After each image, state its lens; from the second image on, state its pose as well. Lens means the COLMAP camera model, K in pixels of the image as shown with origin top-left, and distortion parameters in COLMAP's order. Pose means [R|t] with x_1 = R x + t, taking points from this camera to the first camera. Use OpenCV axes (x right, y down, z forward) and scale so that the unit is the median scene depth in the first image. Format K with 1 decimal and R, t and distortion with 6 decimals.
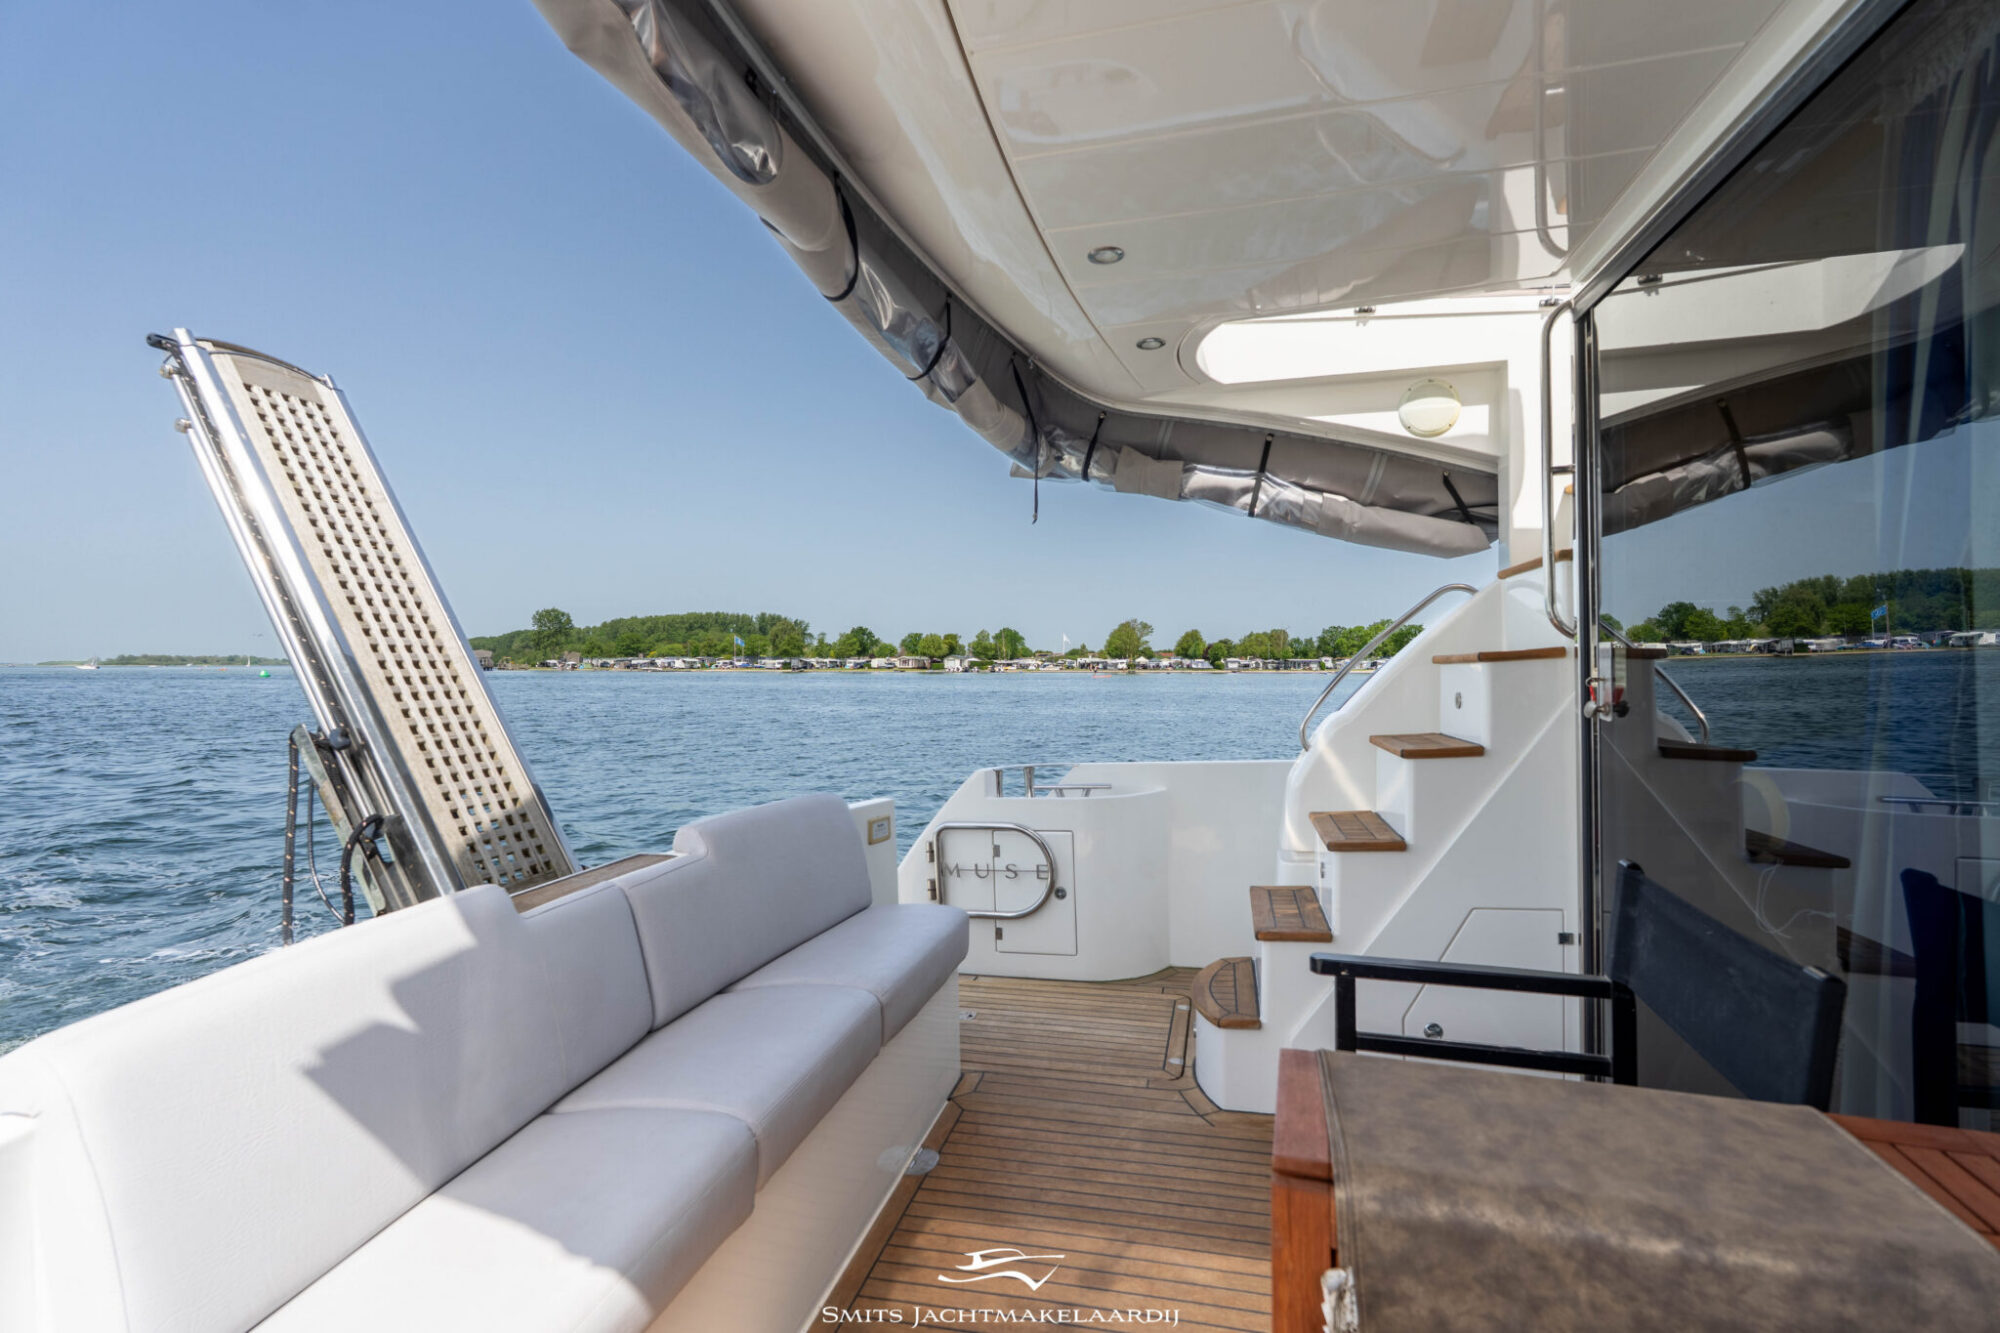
lens RADIAL K [[881.8, 0, 1009.3], [0, 881.8, 664.9], [0, 0, 1]] dist [0.002122, -0.000096]
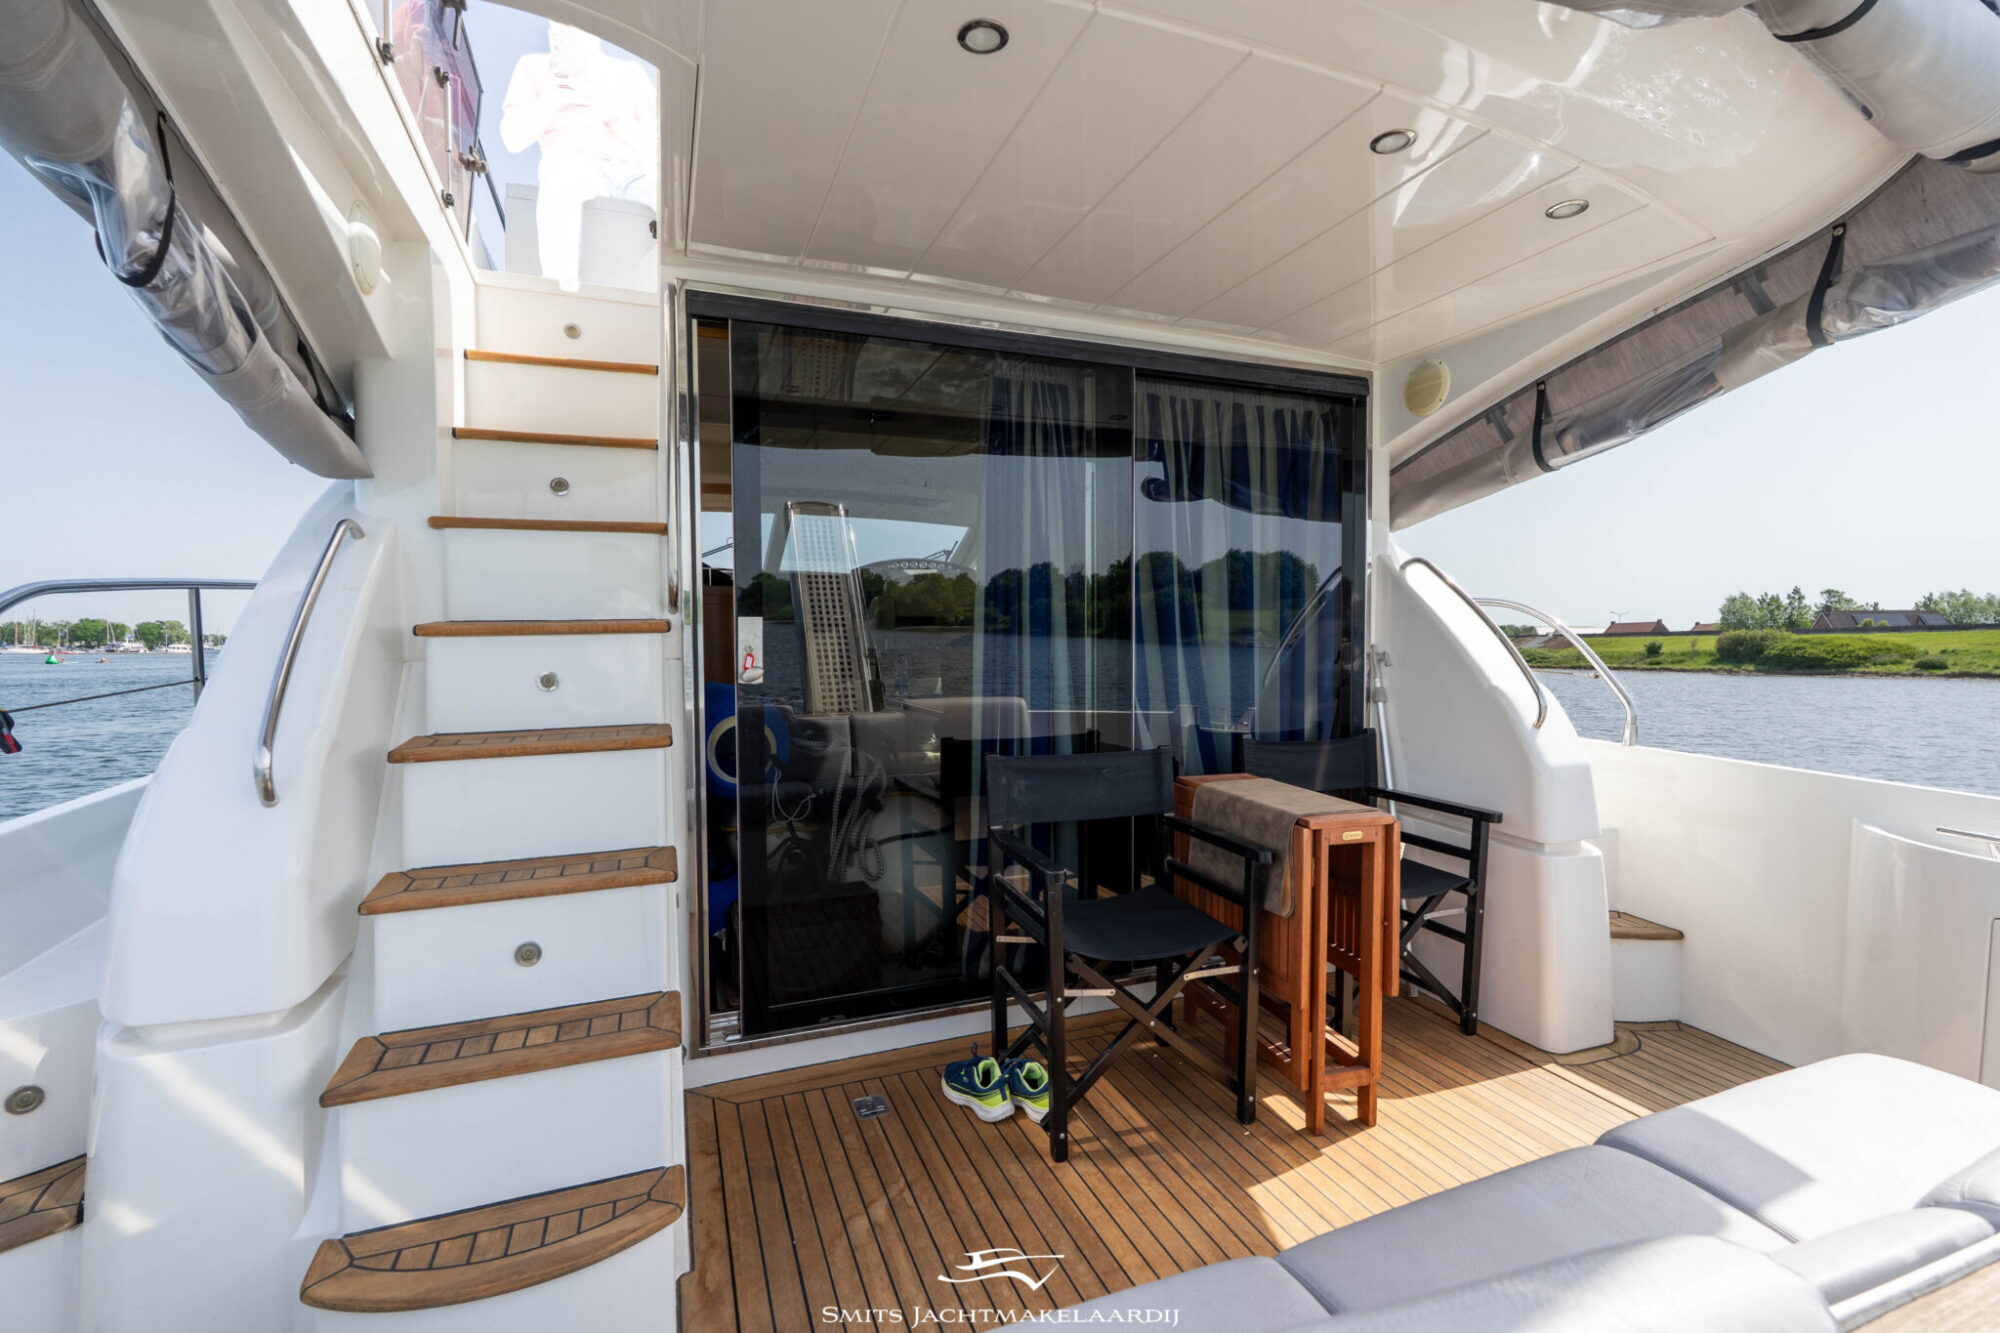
lens RADIAL K [[881.8, 0, 1009.3], [0, 881.8, 664.9], [0, 0, 1]] dist [0.002122, -0.000096]
pose [[-0.585868, -0.022836, 0.810085, -0.327628], [0.011917, 0.999252, 0.036787, 0.000426], [-0.810319, 0.031207, -0.585158, 0.967968]]
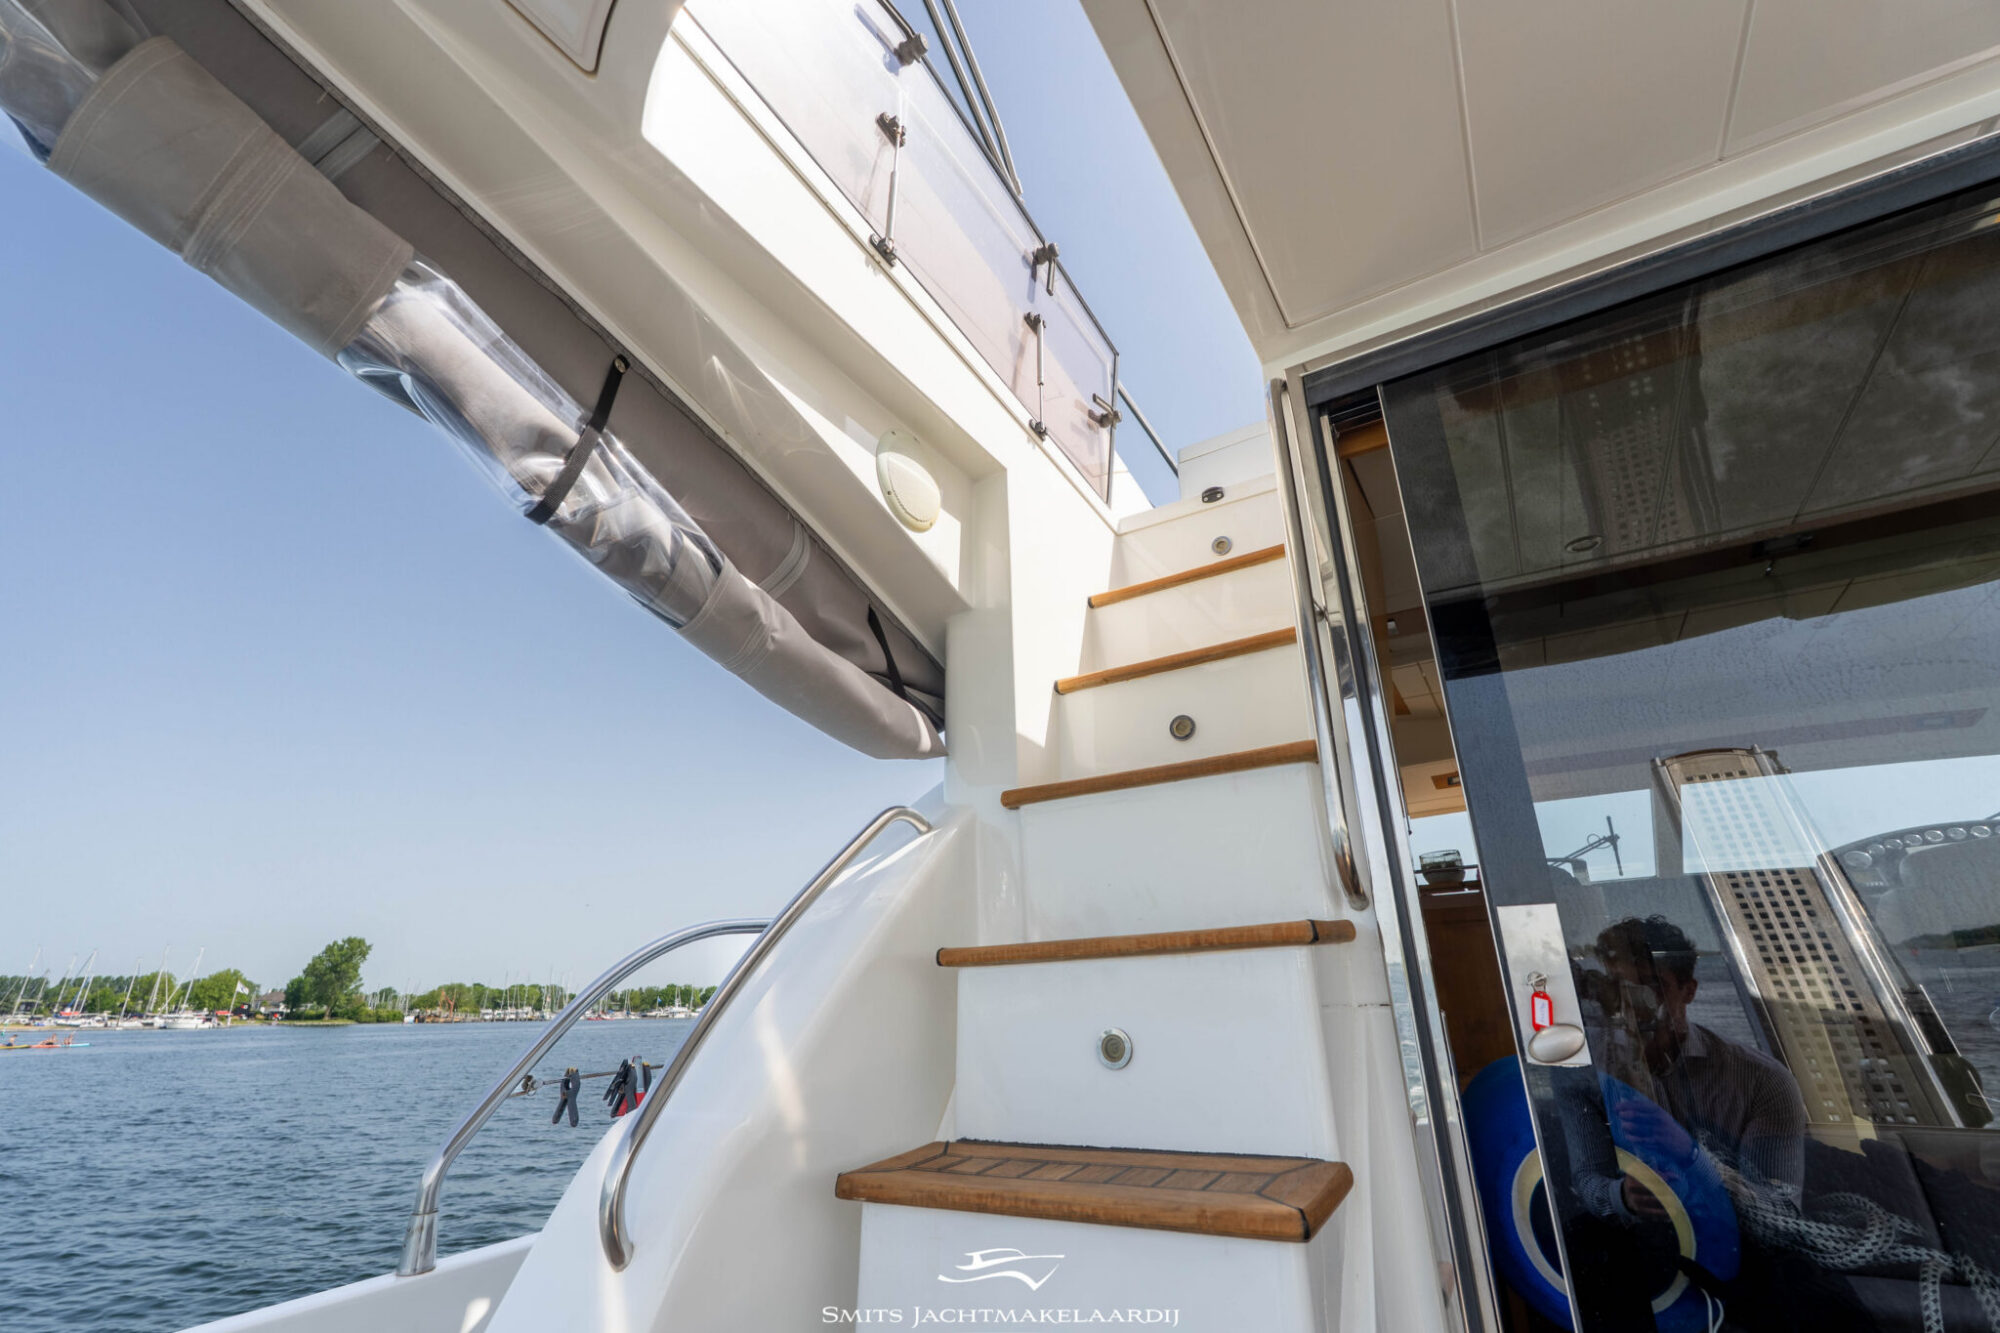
lens RADIAL K [[881.8, 0, 1009.3], [0, 881.8, 664.9], [0, 0, 1]] dist [0.002122, -0.000096]
pose [[0.285747, 0.337520, 0.896900, 0.039047], [0.032672, 0.931948, -0.361118, 0.015843], [-0.957748, 0.132492, 0.255274, 0.786739]]
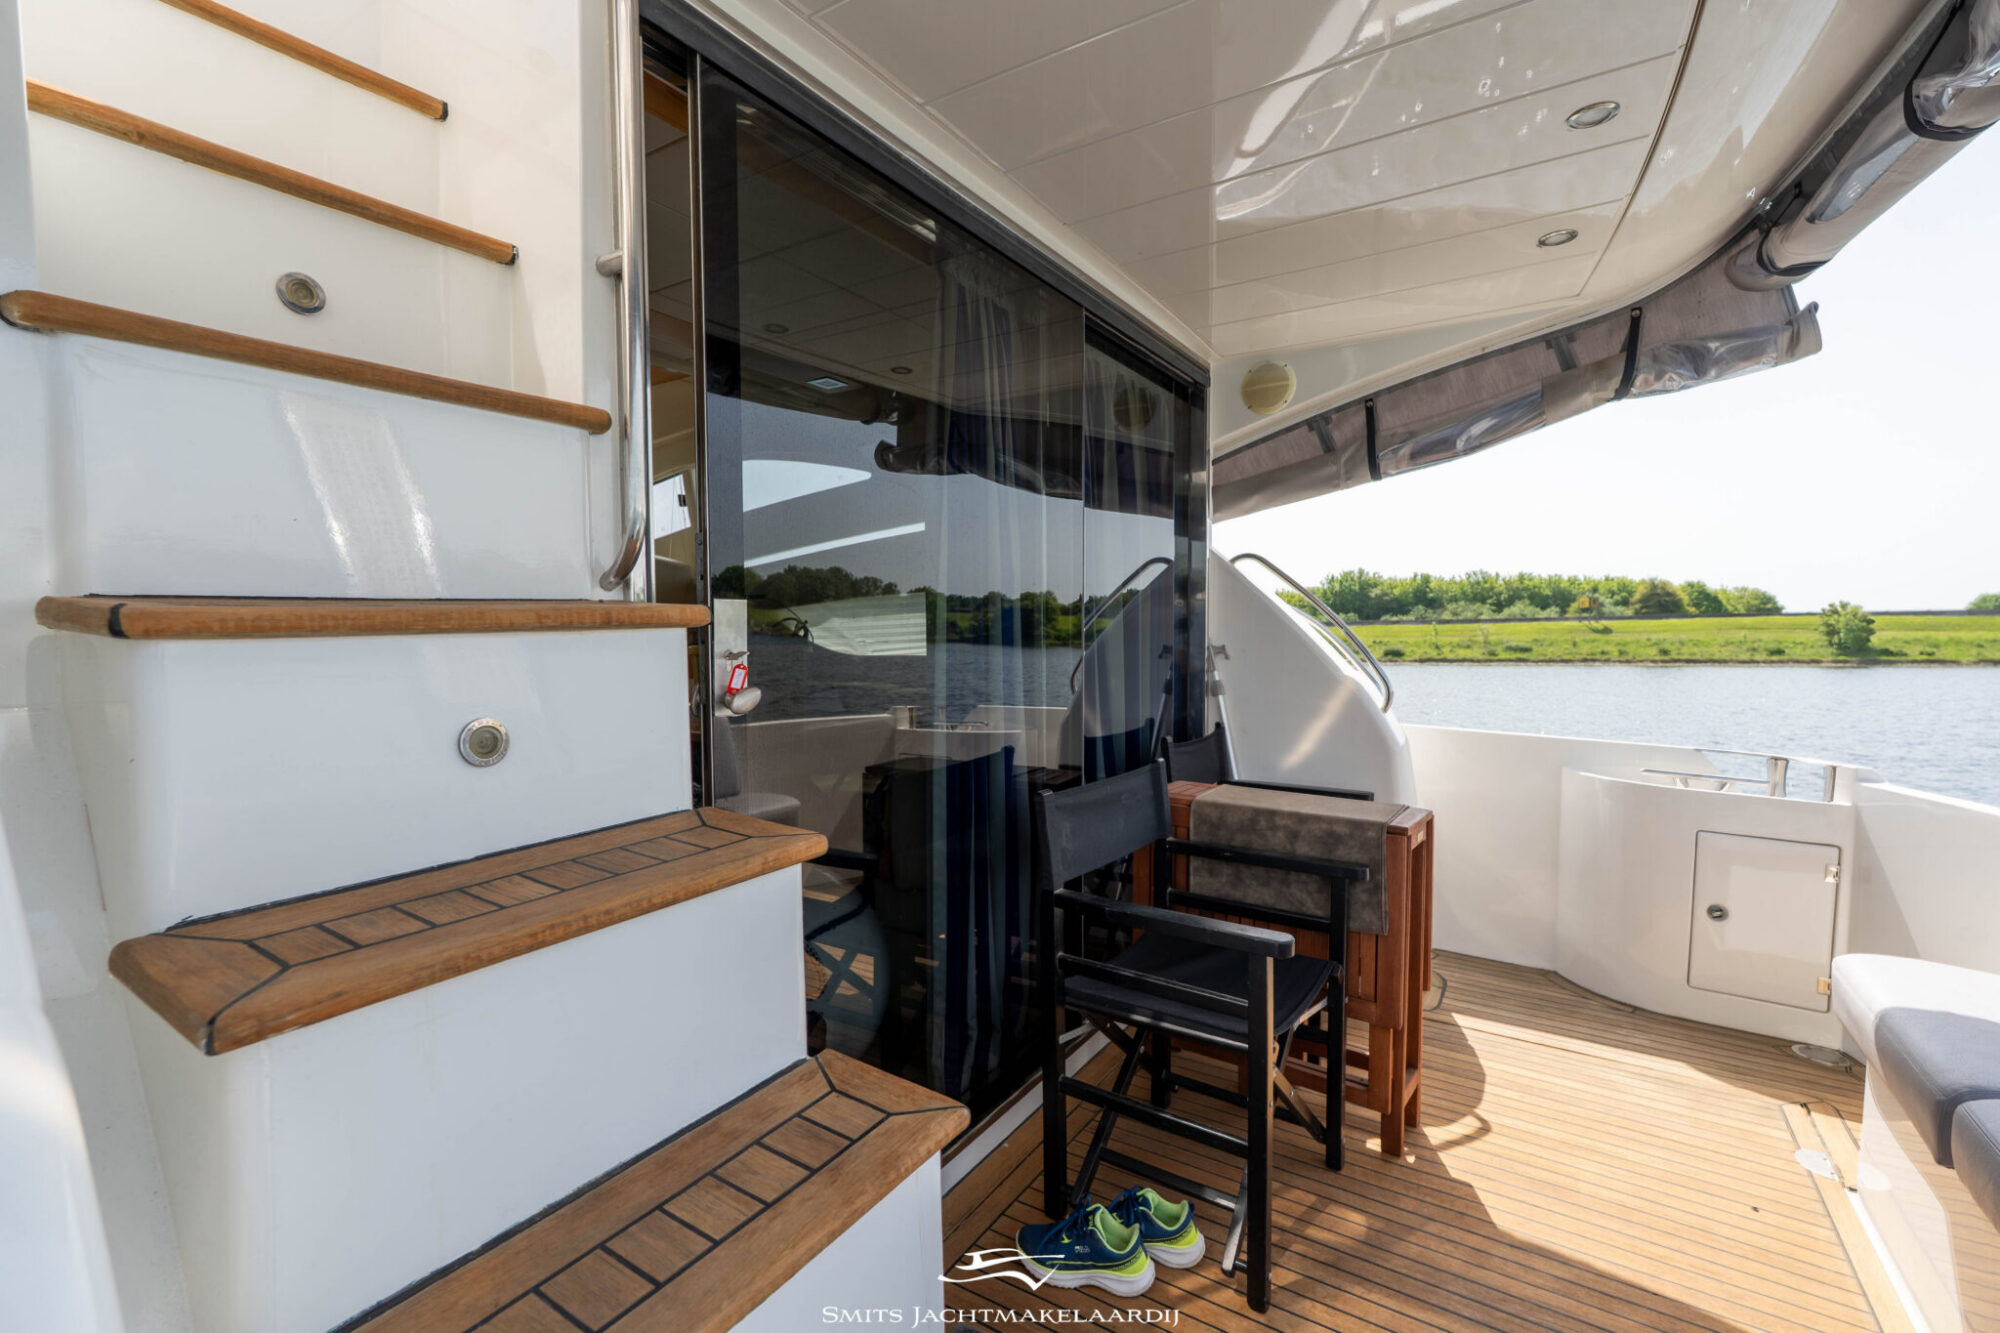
lens RADIAL K [[860.4, 0, 1000.0], [0, 860.4, 666.5], [0, 0, 1]] dist [-0.026322, -0.000084]
pose [[-0.944738, -0.004851, 0.327791, 0.184157], [0.013430, 0.998479, 0.053482, -0.003598], [-0.327552, 0.054928, -0.943235, 1.058425]]
